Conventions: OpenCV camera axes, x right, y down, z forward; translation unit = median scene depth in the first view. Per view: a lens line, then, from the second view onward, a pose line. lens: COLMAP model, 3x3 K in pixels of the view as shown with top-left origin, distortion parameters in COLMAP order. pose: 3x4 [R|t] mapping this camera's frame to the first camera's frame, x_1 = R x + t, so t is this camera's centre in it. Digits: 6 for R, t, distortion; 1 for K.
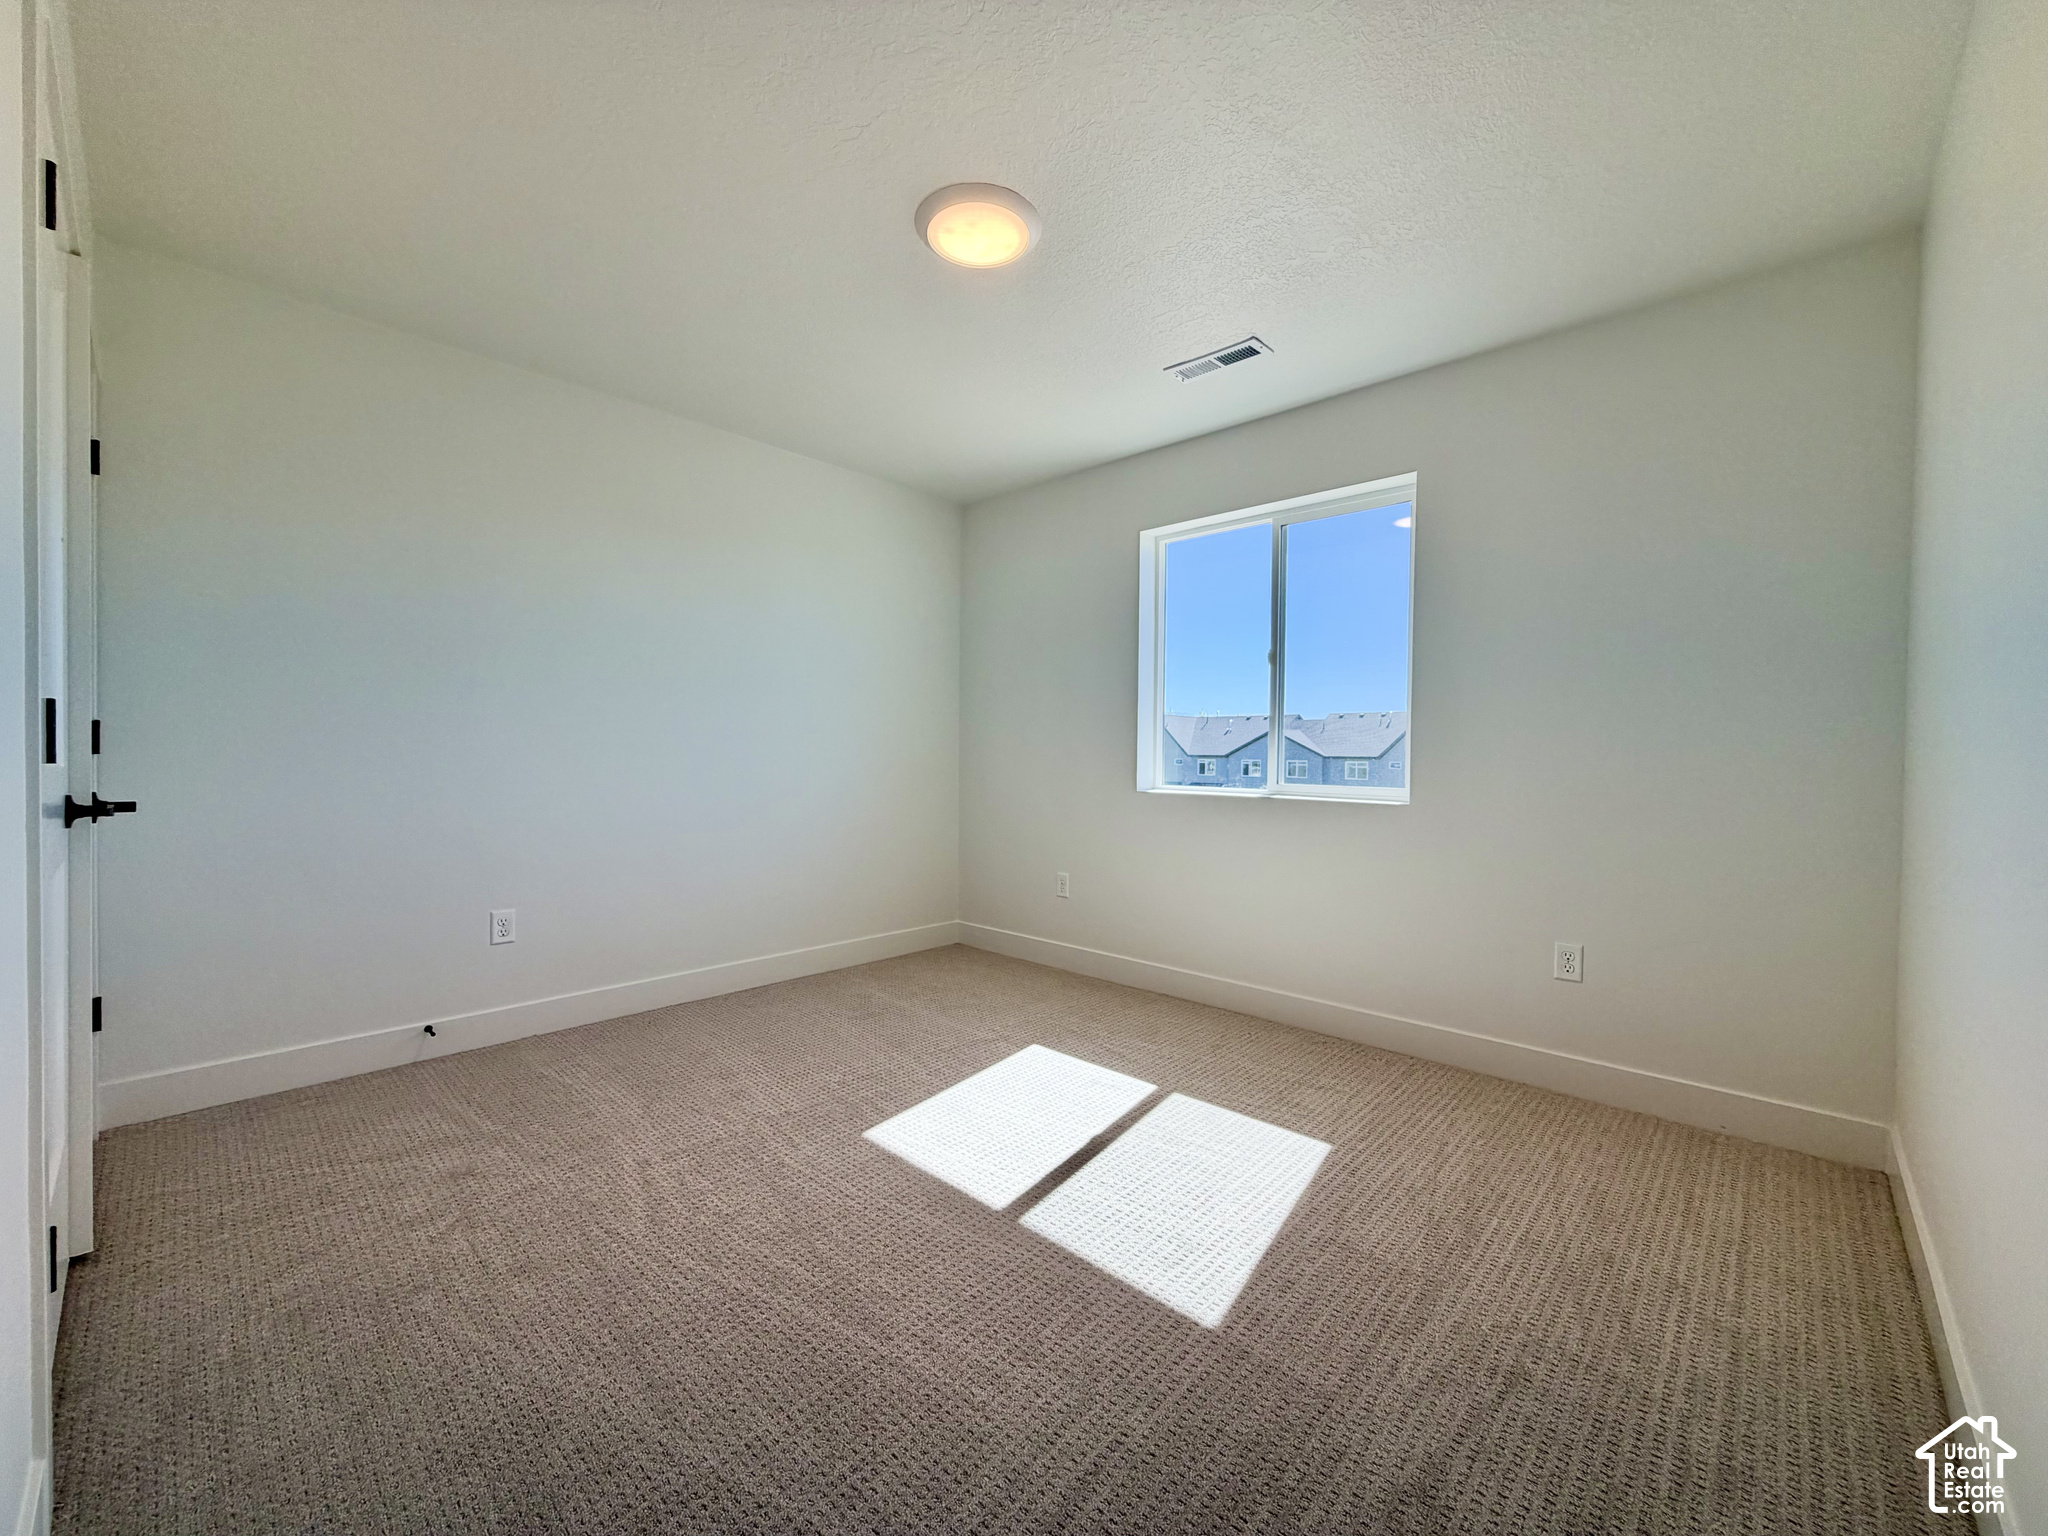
lens RADIAL K [[813.8, 0, 1020.2], [0, 813.8, 772.7], [0, 0, 1]] dist [0.001133, -0.000324]
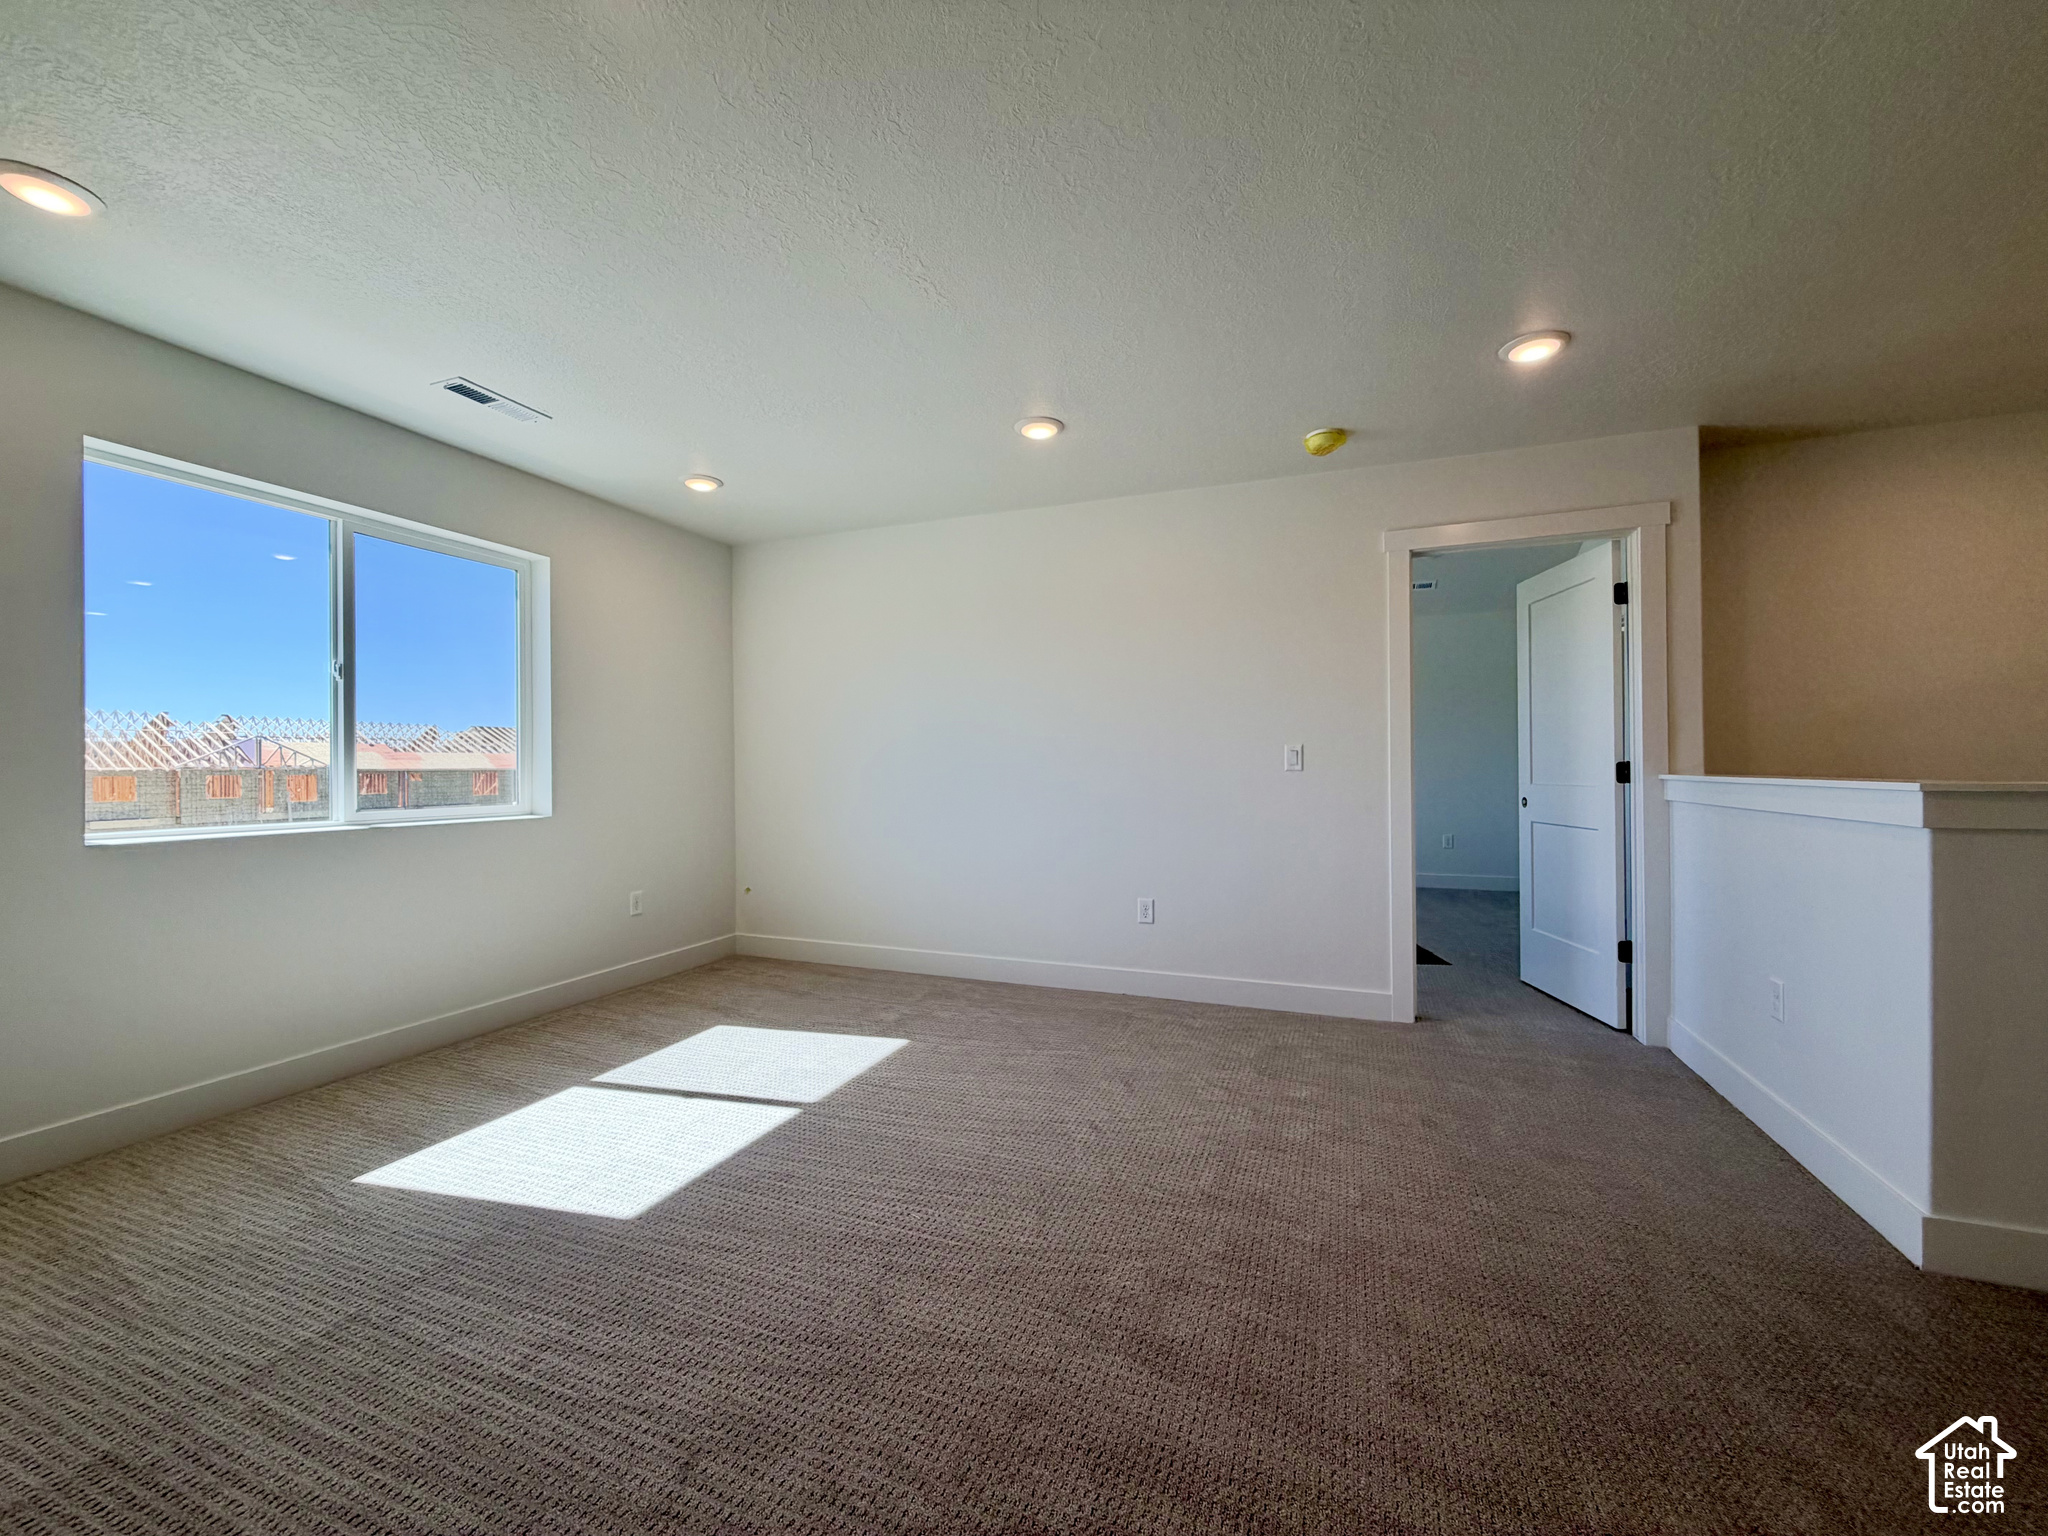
lens RADIAL K [[813.8, 0, 1025.4], [0, 813.8, 754.3], [0, 0, 1]] dist [0.001133, -0.000324]
pose [[-0.375053, -0.009315, 0.926957, -0.826060], [0.007377, 0.999888, 0.013033, -0.057535], [-0.926974, 0.011726, -0.374942, 0.646962]]
